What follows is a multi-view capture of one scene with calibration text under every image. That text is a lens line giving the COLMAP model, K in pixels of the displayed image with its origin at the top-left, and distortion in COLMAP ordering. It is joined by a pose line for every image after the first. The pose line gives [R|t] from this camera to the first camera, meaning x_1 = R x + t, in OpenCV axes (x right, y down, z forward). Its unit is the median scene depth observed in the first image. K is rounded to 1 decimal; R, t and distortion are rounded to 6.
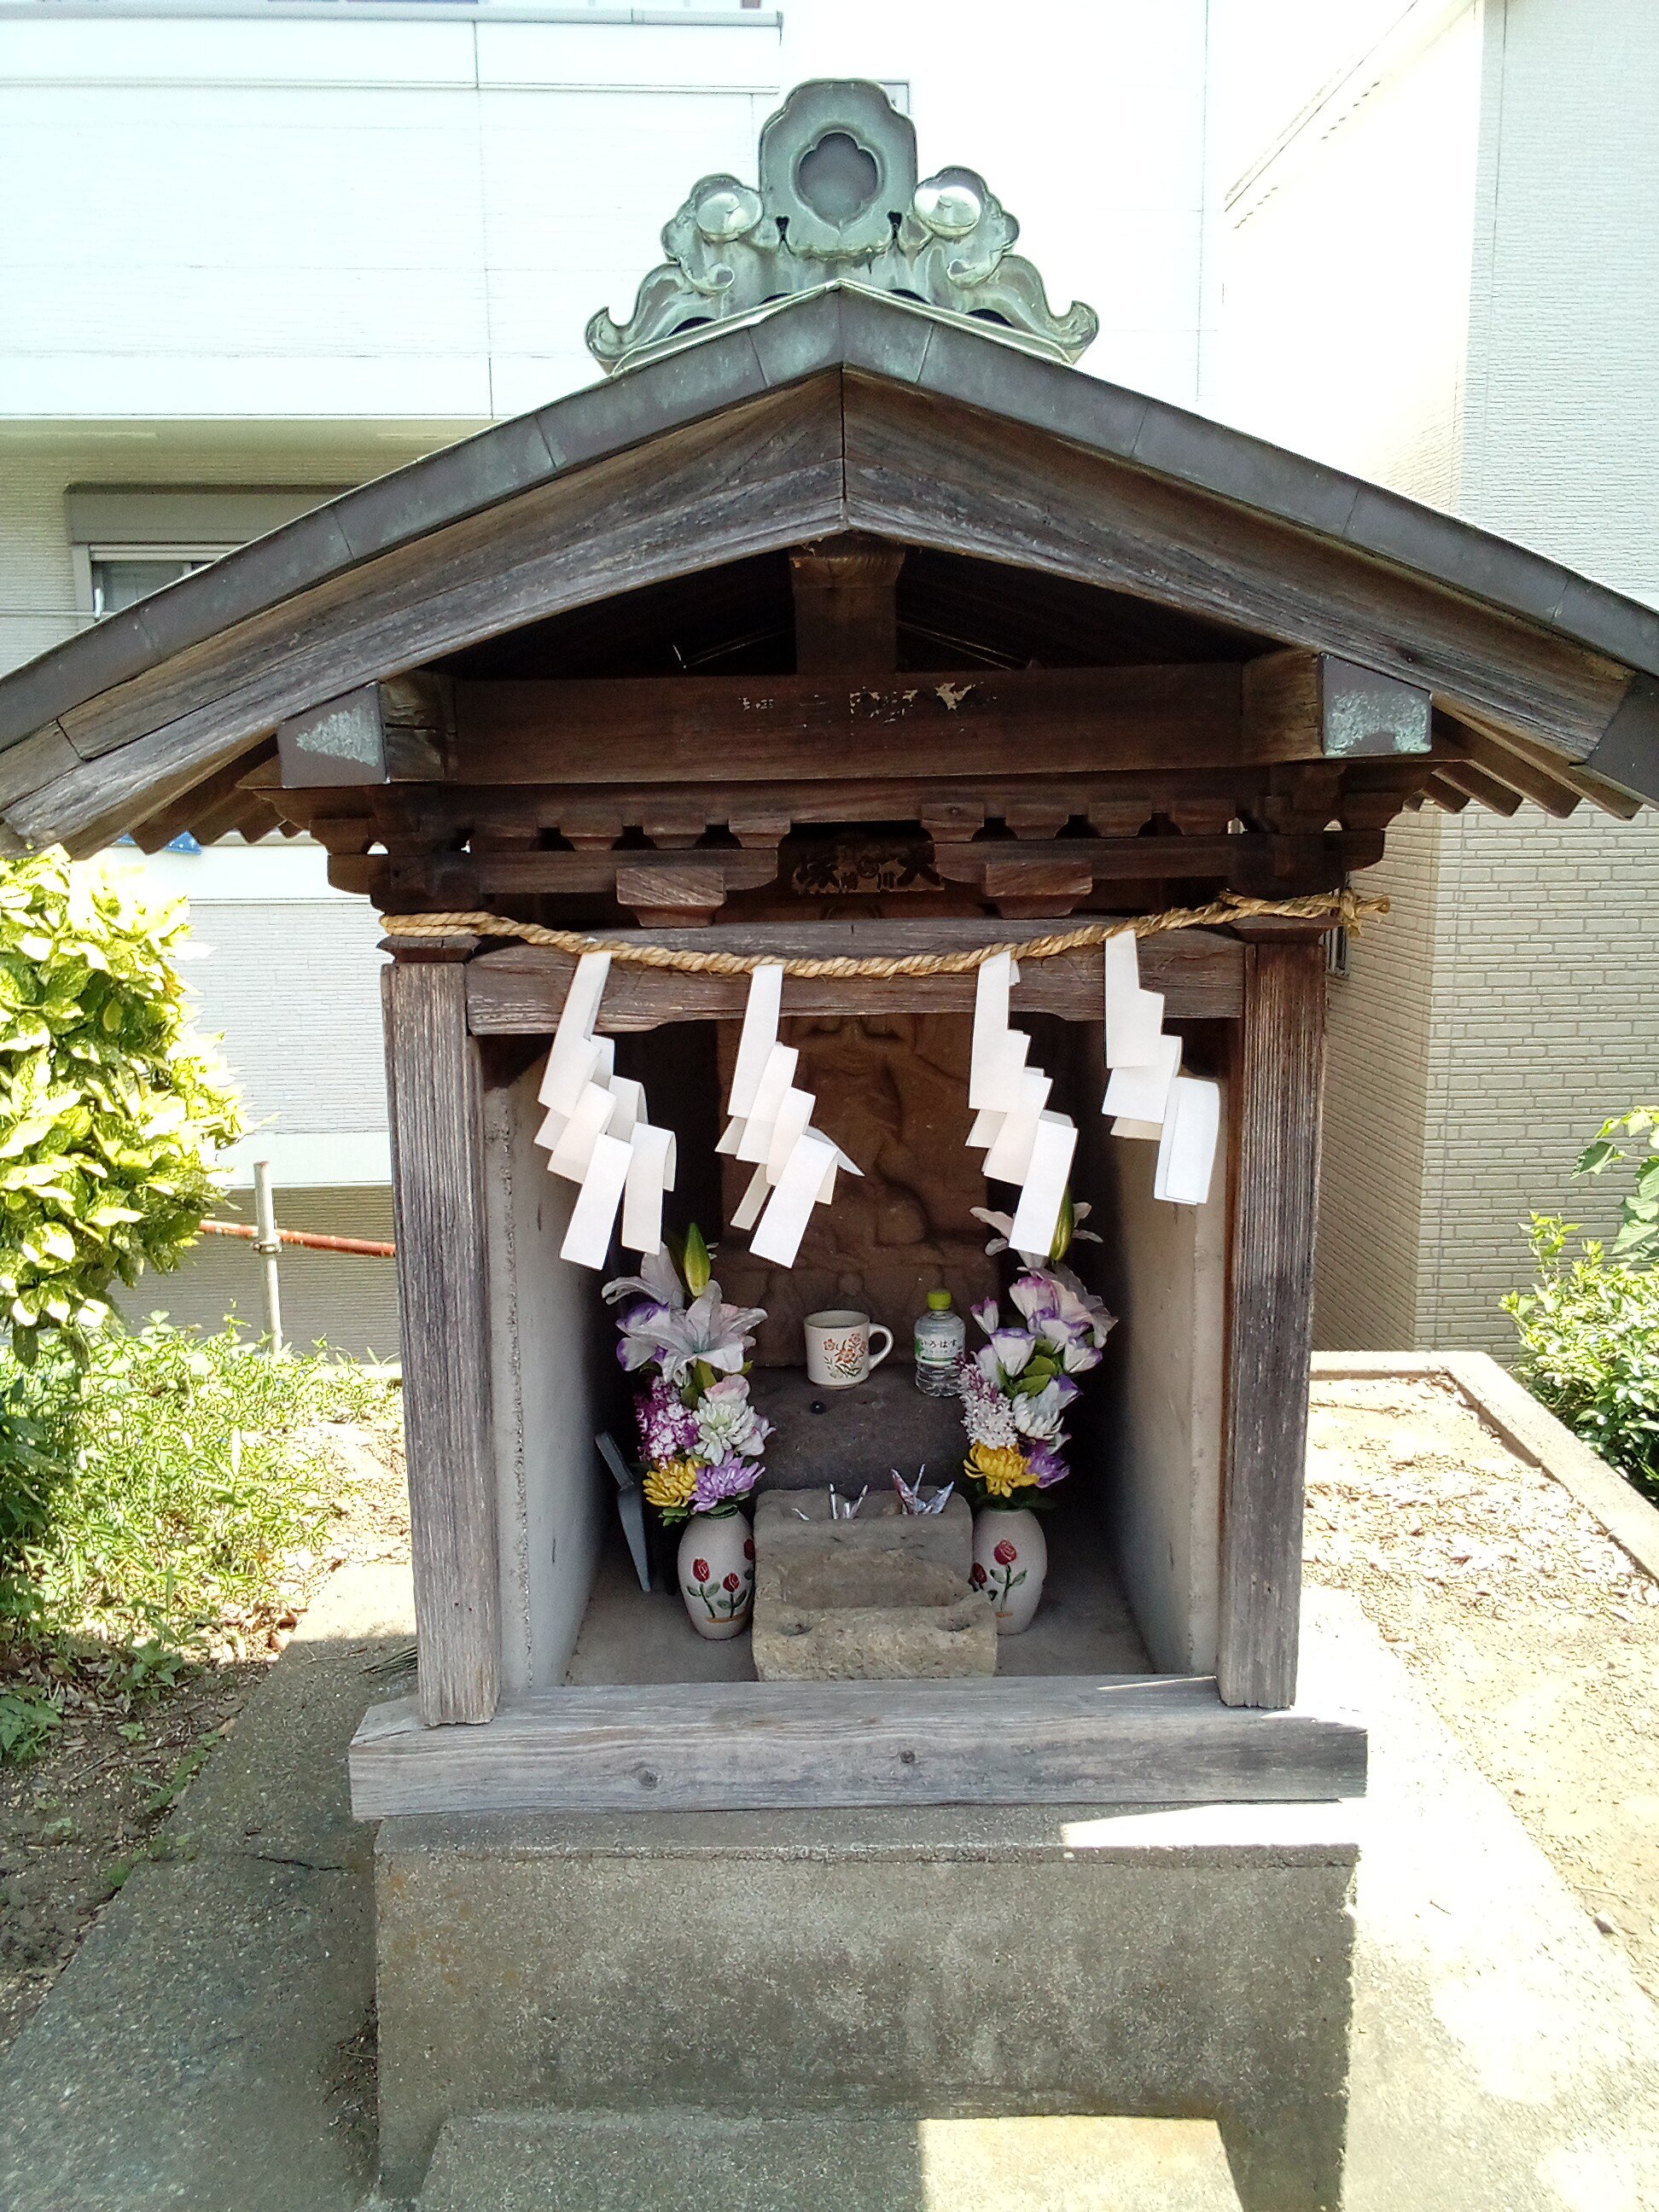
lens RADIAL K [[1798.4, 0, 829.7], [0, 1798.4, 1105.2], [0, 0, 1]] dist [0.048740, -0.092846]
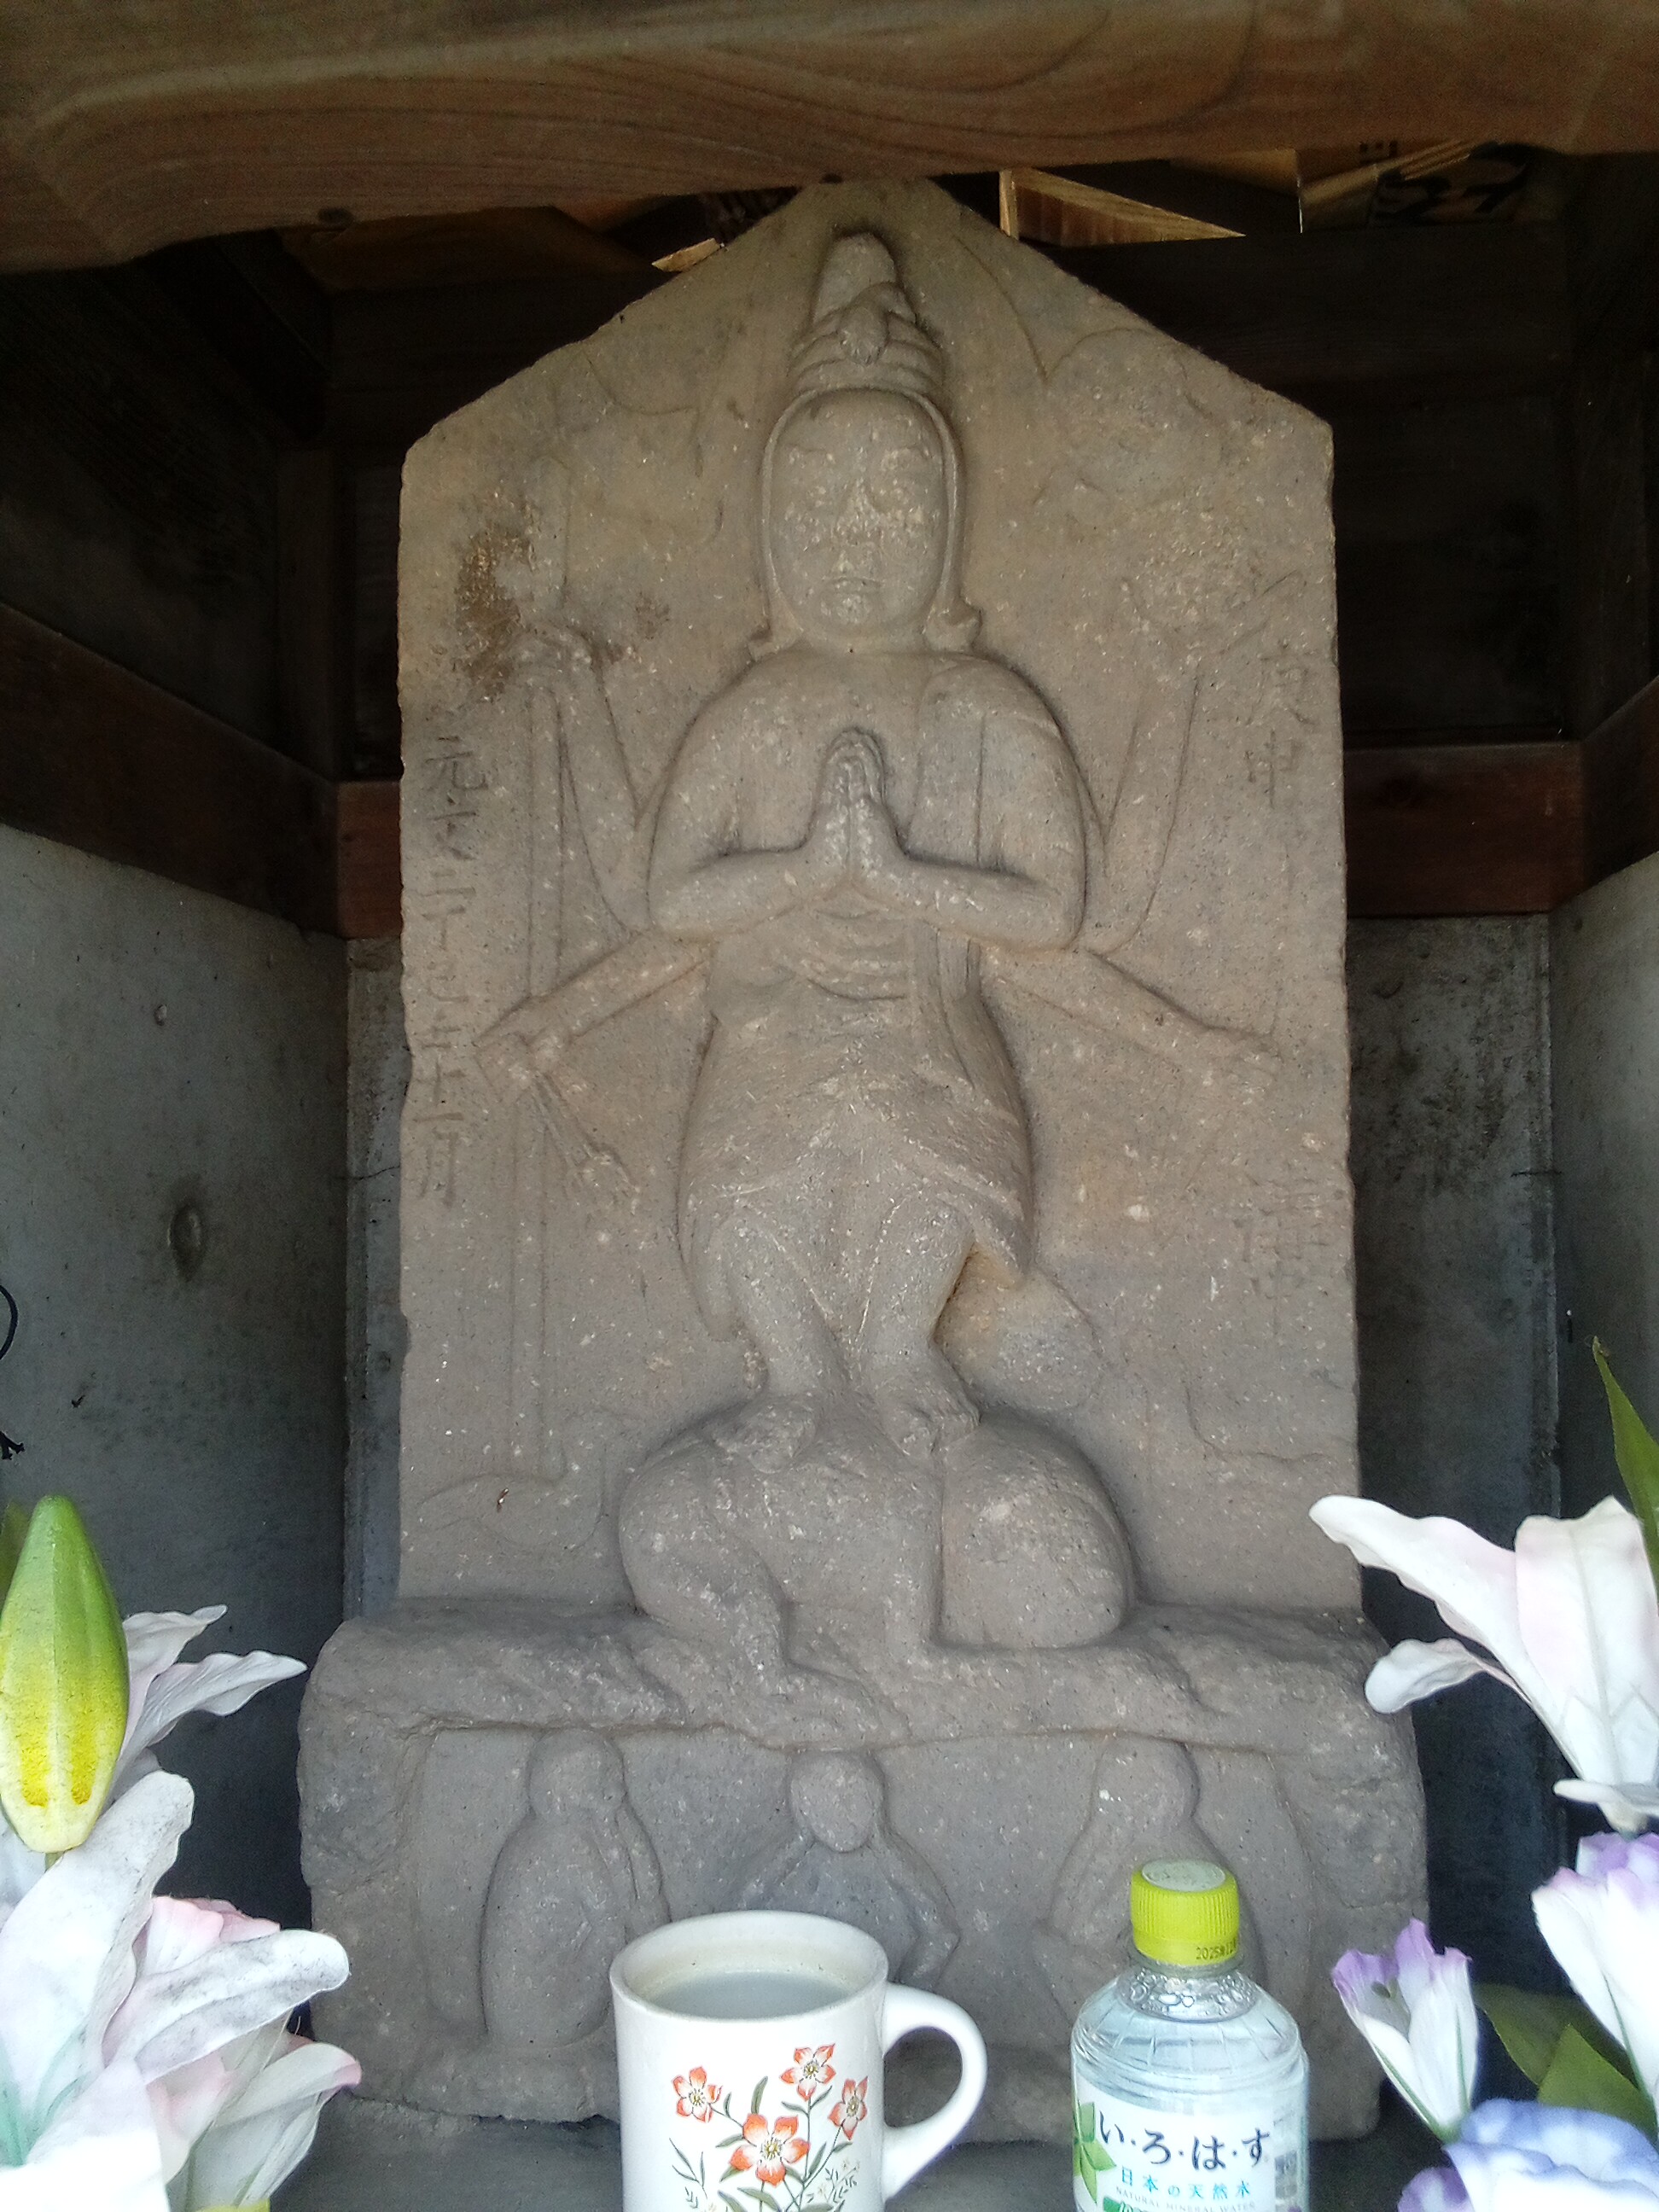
lens RADIAL K [[1798.4, 0, 841.8], [0, 1798.4, 1095.7], [0, 0, 1]] dist [0.048740, -0.092846]
pose [[0.992924, 0.004688, -0.118660, 0.043845], [-0.030926, 0.974949, -0.220266, 0.058531], [0.114655, 0.222377, 0.968195, 0.736442]]
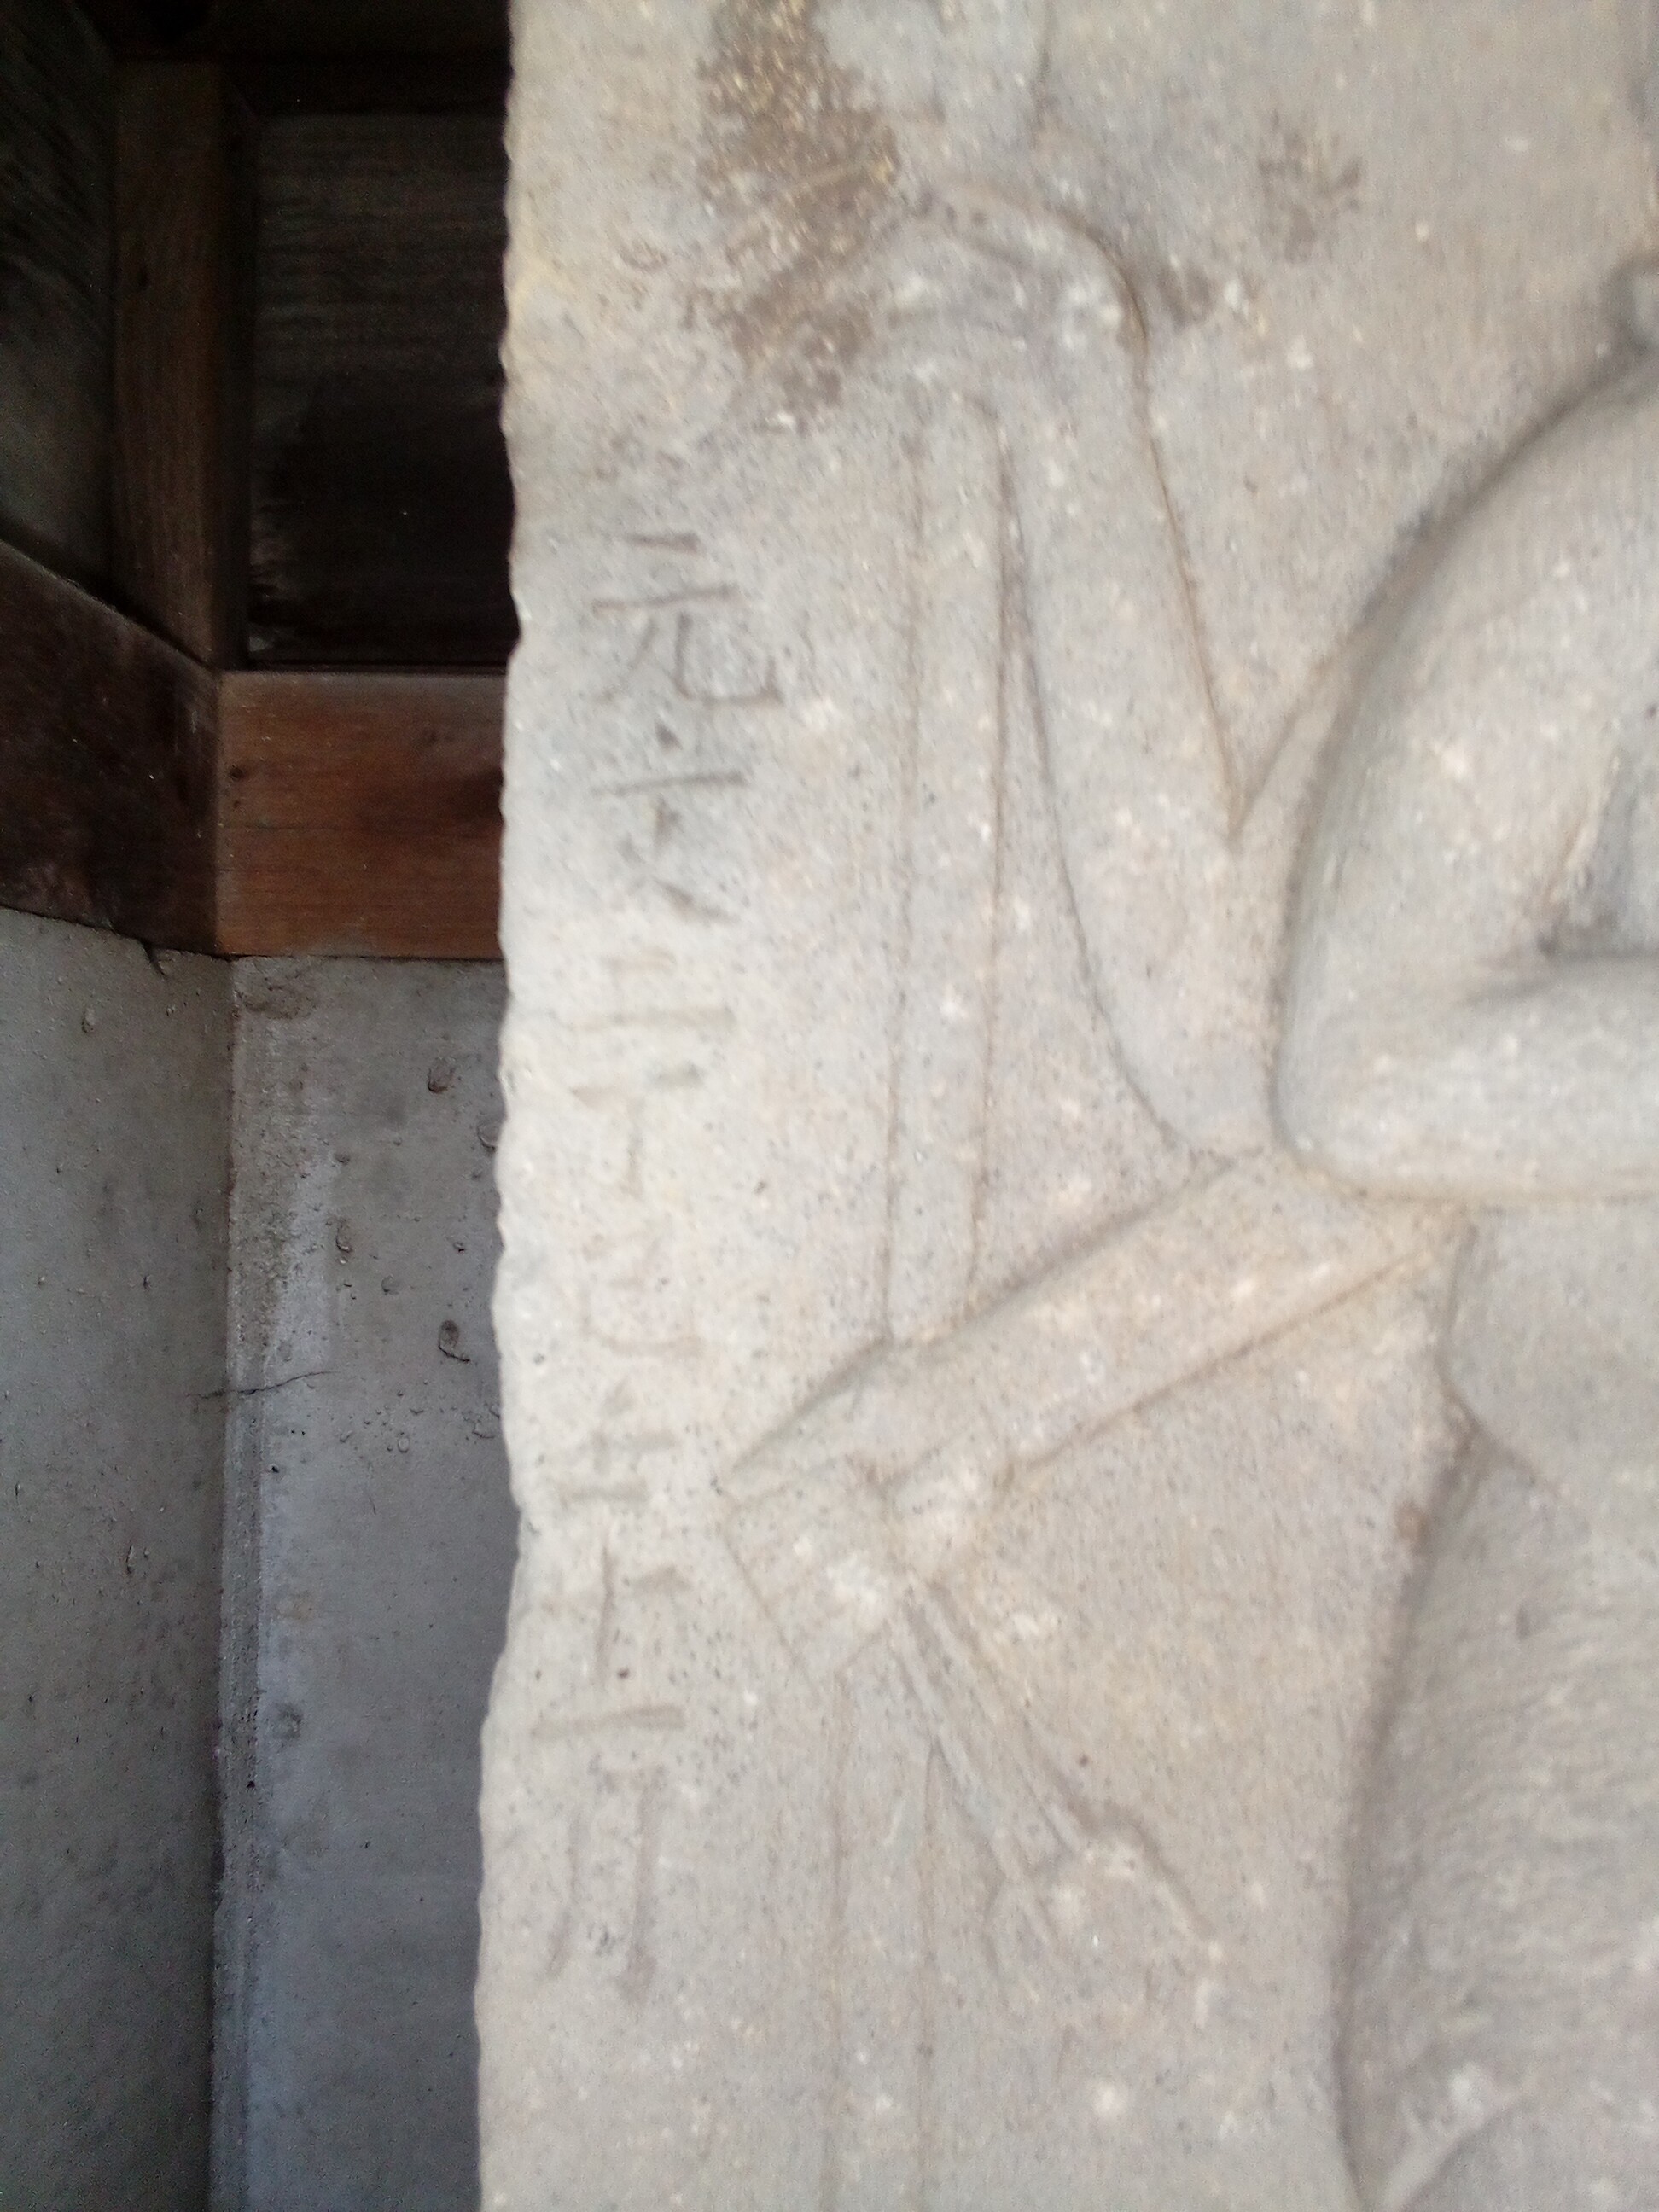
lens RADIAL K [[1798.4, 0, 841.5], [0, 1798.4, 1105.4], [0, 0, 1]] dist [0.048740, -0.092846]
pose [[0.998731, 0.037878, -0.033183, -0.034492], [-0.043306, 0.982328, -0.182089, -0.009206], [0.025699, 0.183295, 0.982722, 0.899404]]
